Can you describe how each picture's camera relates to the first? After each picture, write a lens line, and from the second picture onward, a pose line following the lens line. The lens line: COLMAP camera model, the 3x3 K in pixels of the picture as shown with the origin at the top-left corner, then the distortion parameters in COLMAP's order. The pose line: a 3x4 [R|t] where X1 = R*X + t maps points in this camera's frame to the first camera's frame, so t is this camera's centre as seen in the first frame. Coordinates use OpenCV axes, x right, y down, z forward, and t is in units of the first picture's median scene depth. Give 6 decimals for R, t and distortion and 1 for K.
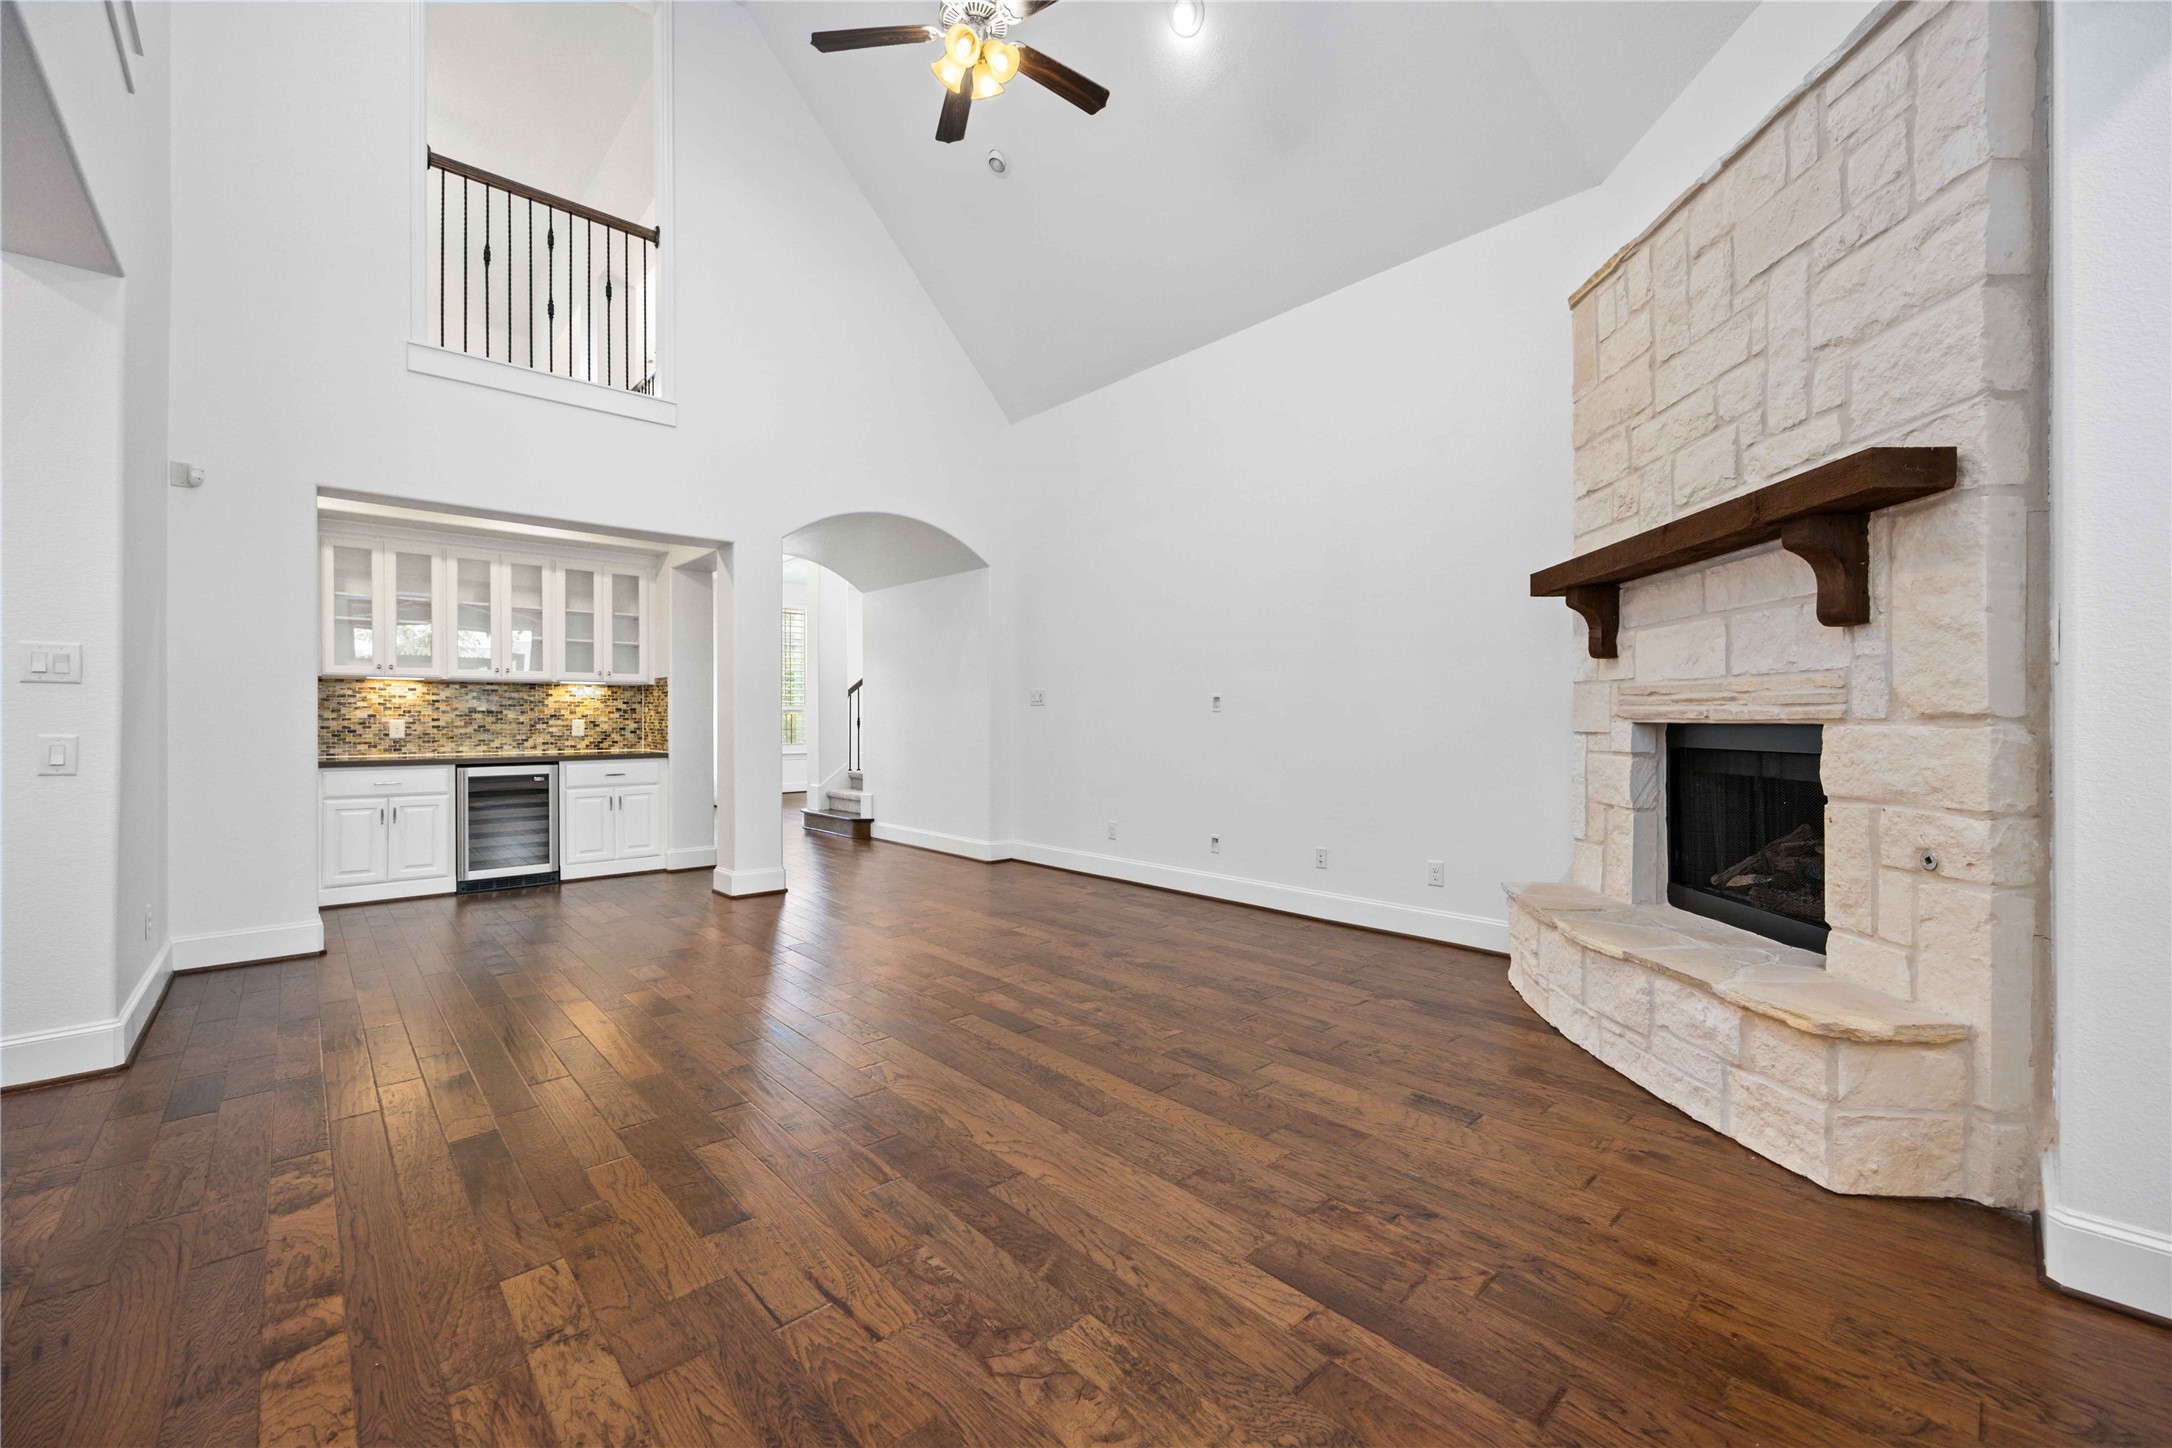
lens RADIAL K [[868.4, 0, 1082.1], [0, 868.4, 722.5], [0, 0, 1]] dist [0.000253, 0.000136]
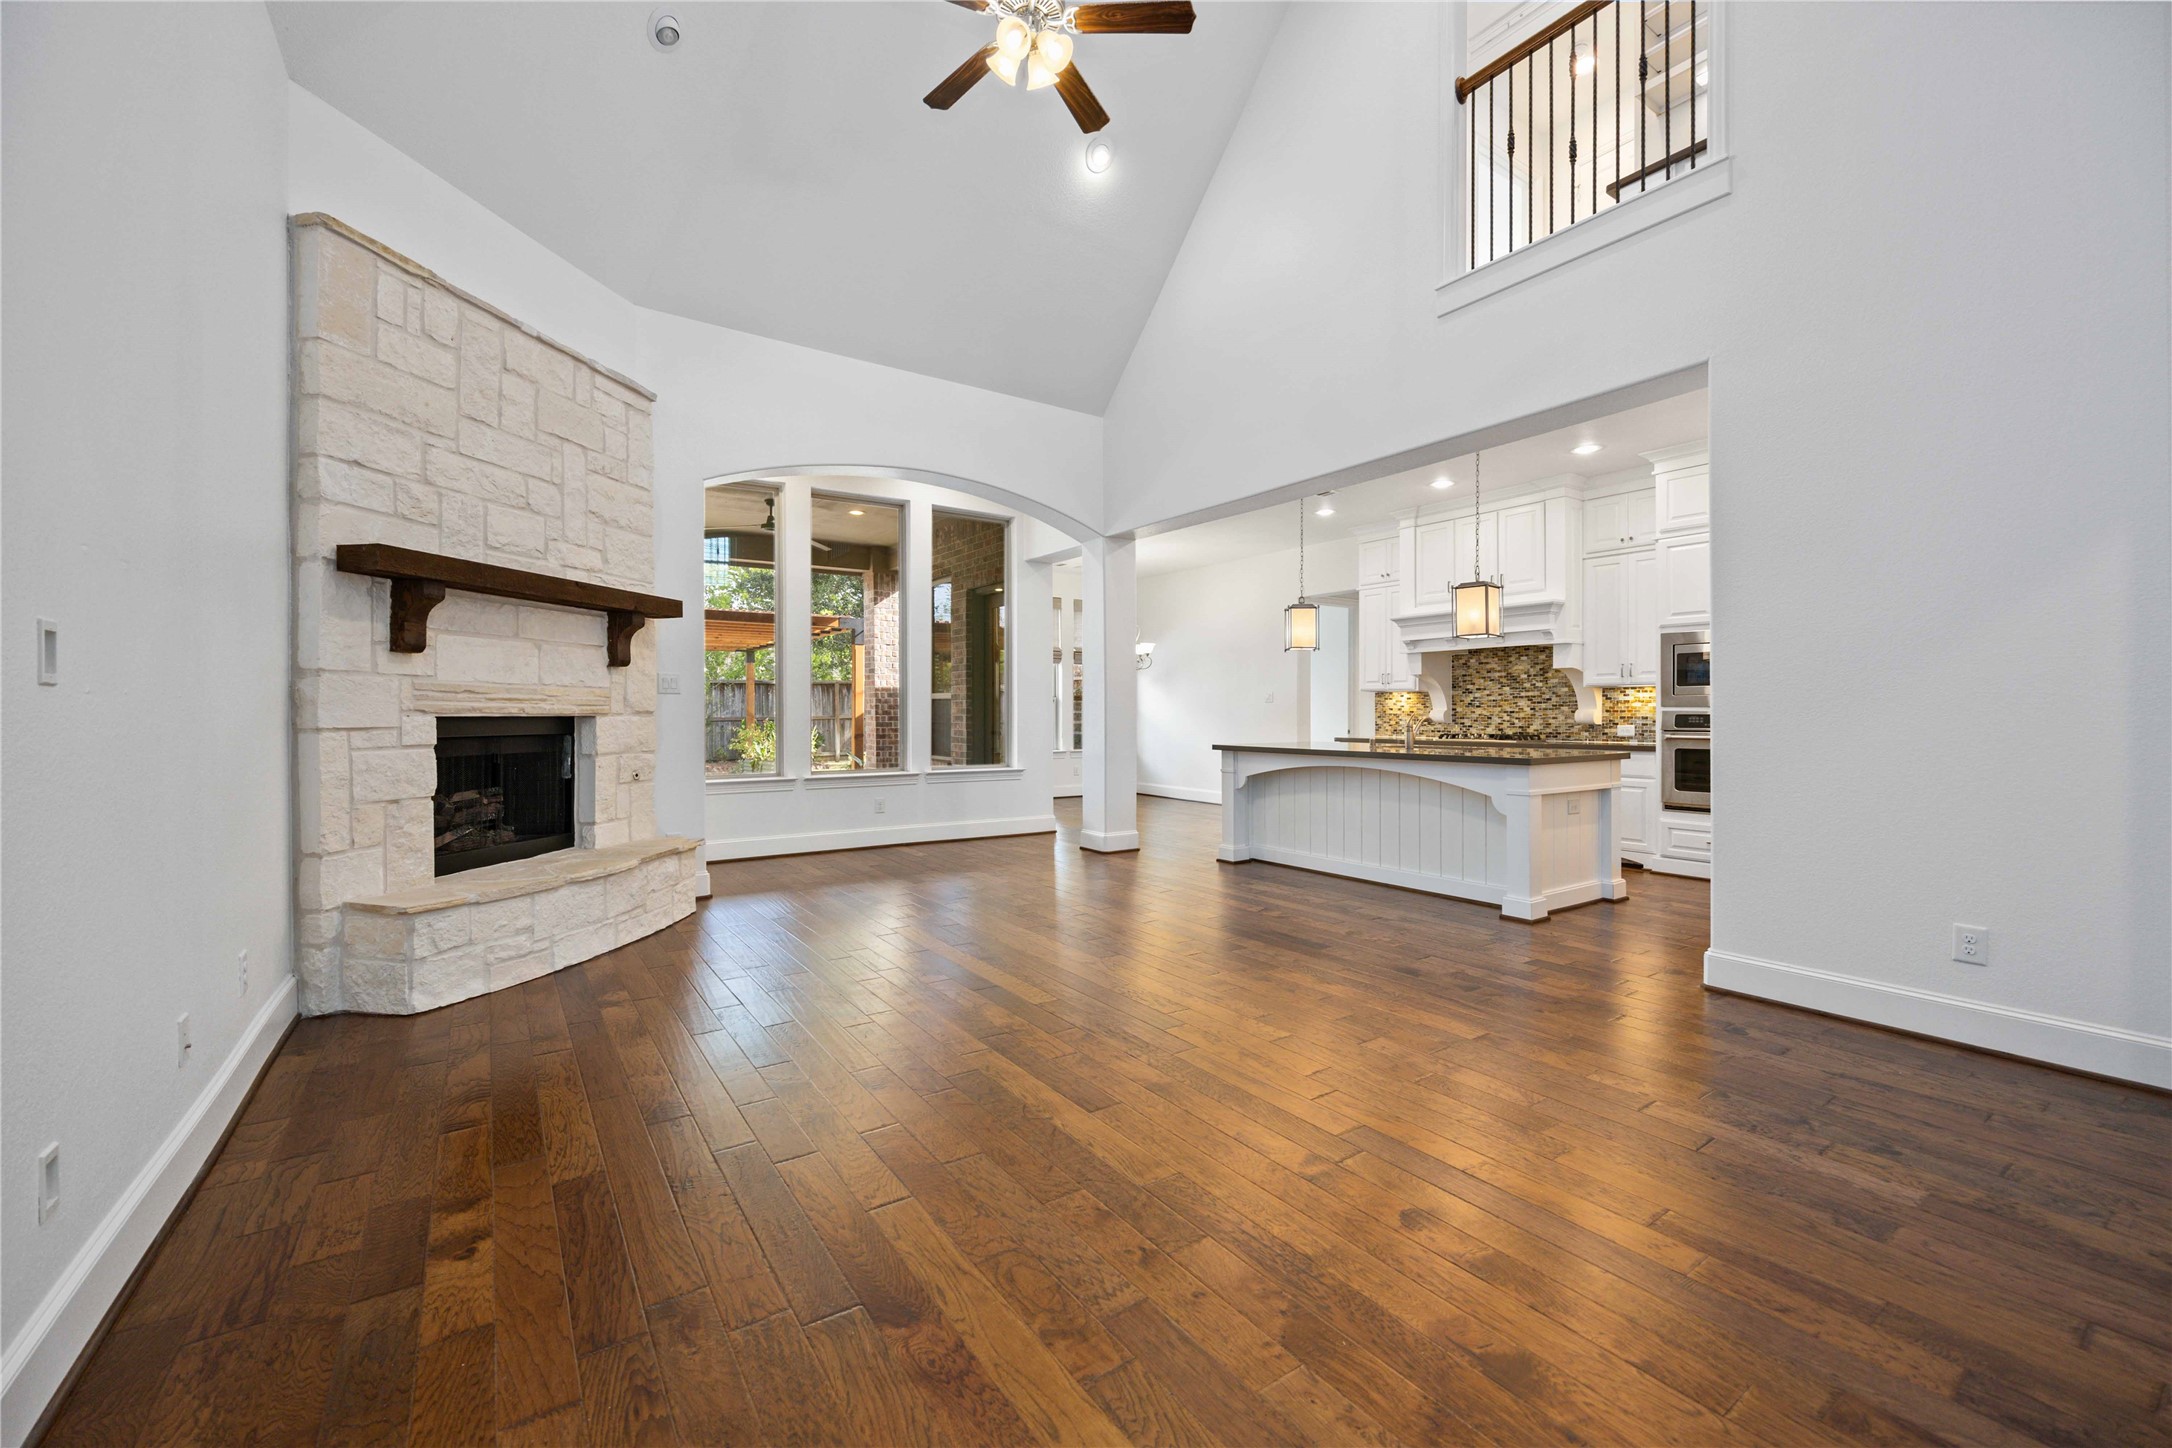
lens RADIAL K [[875.3, 0, 1089.8], [0, 875.3, 716.1], [0, 0, 1]] dist [-0.001537, -0.000106]
pose [[-0.991469, 0.002270, 0.130324, -0.365150], [0.003157, 0.999973, 0.006607, -0.005940], [-0.130306, 0.006962, -0.991449, 2.256570]]
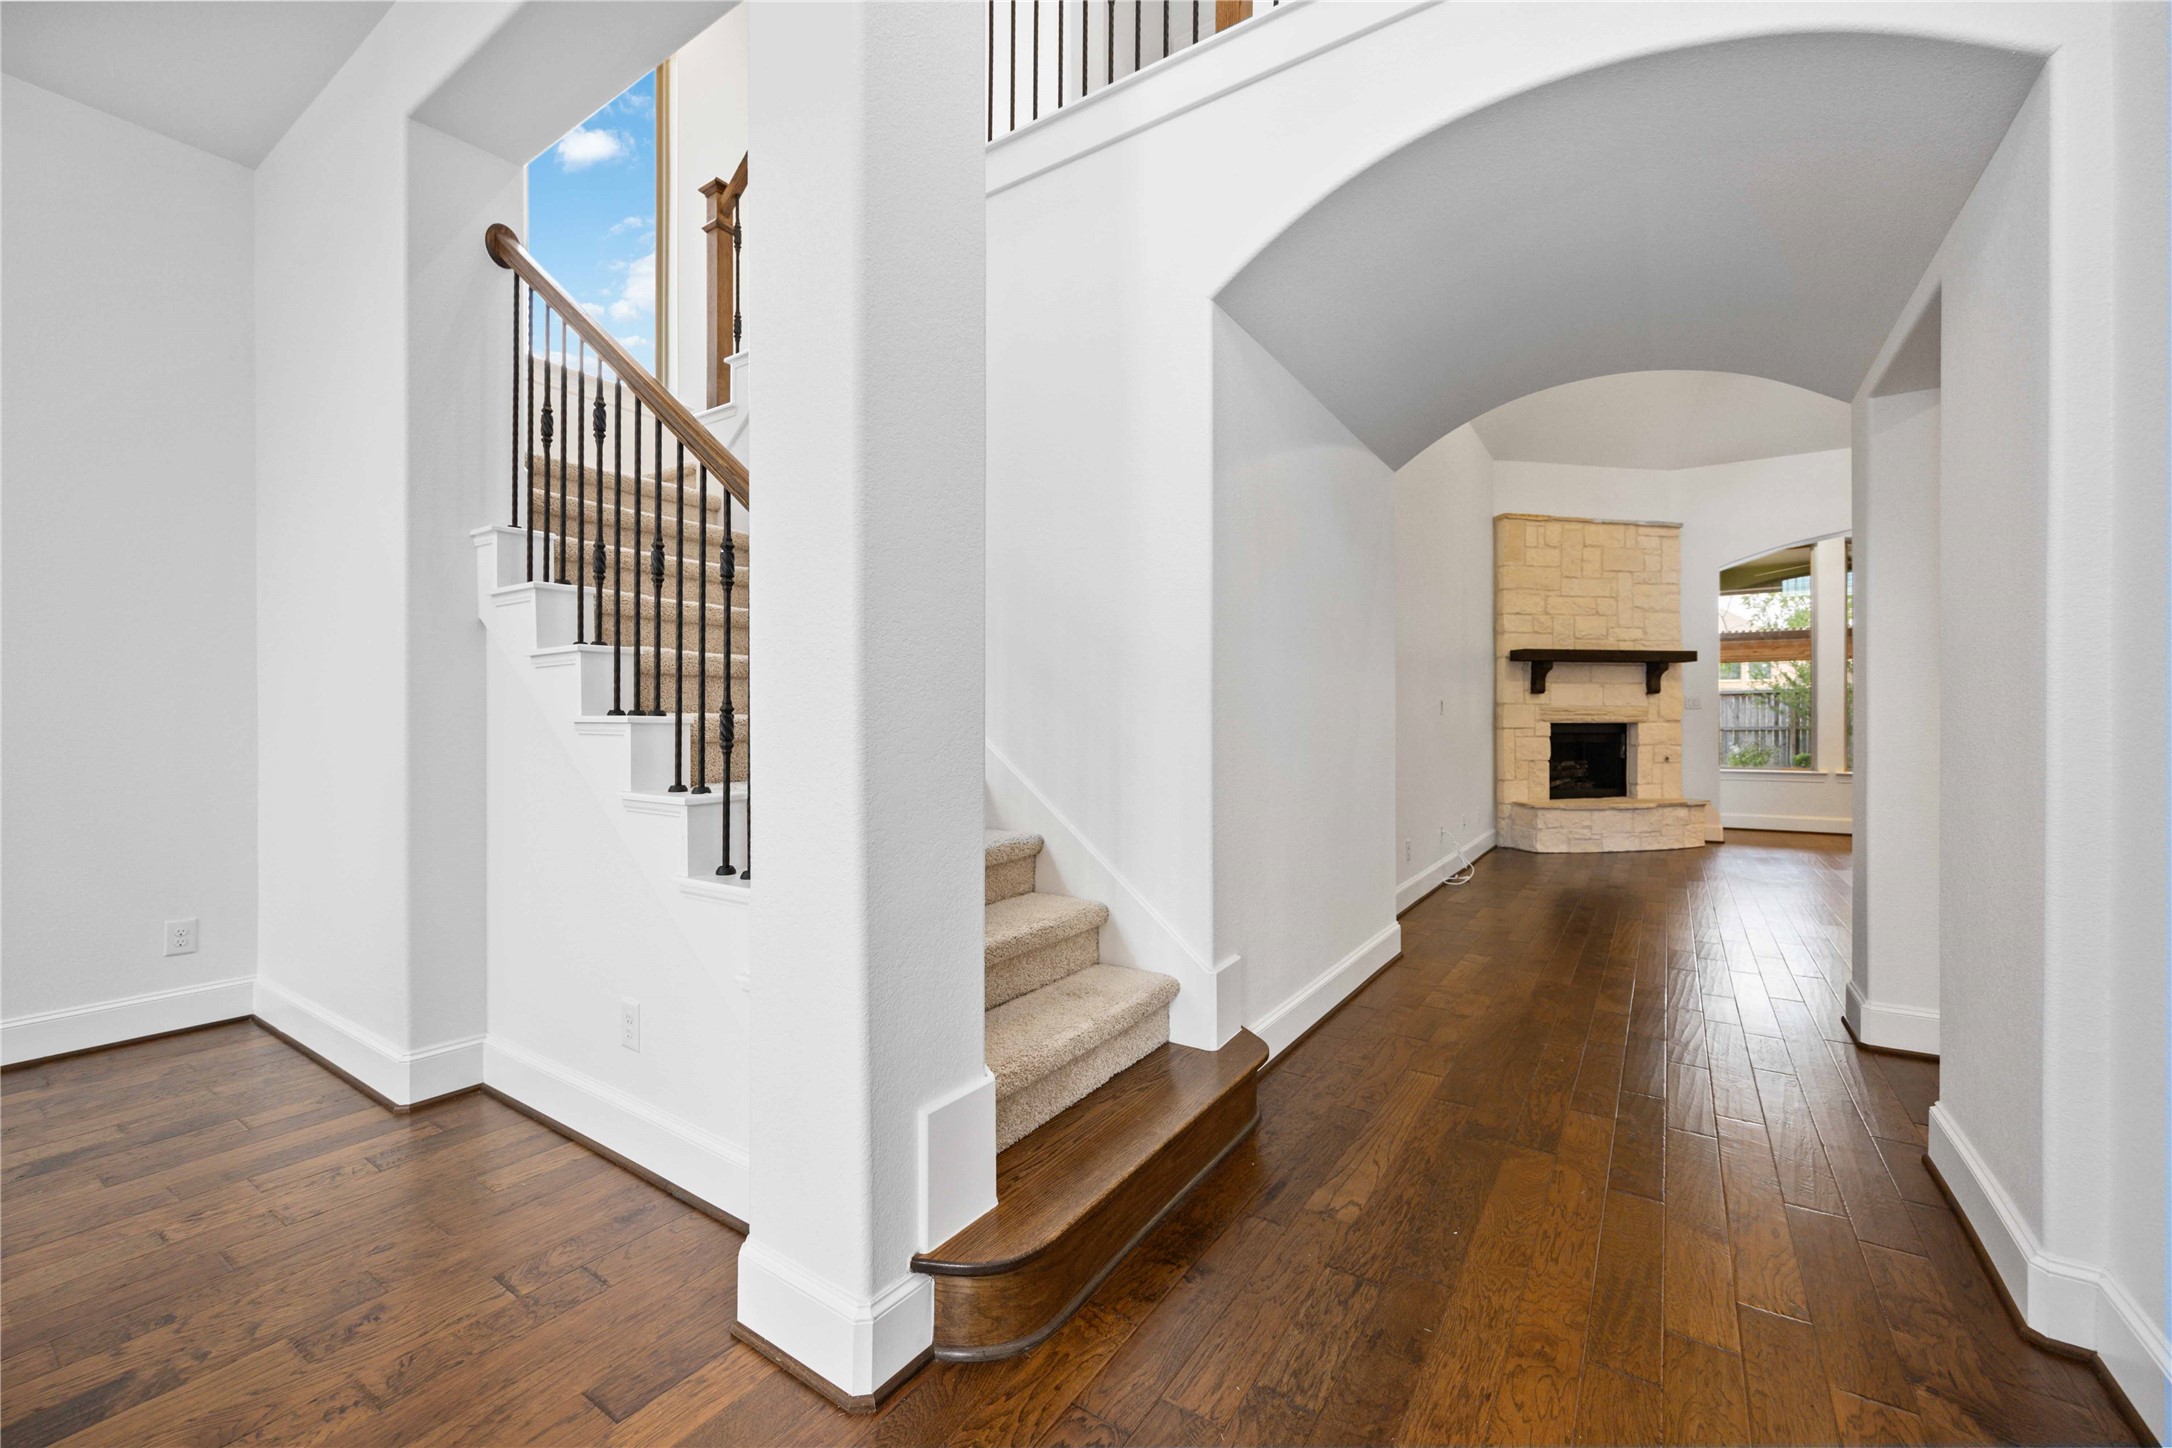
lens RADIAL K [[868.4, 0, 1082.1], [0, 868.4, 722.5], [0, 0, 1]] dist [0.000253, 0.000136]
pose [[-0.239106, 0.000919, 0.970993, -1.502054], [0.004432, 0.999990, 0.000145, -0.007804], [-0.970983, 0.004339, -0.239107, 3.155618]]
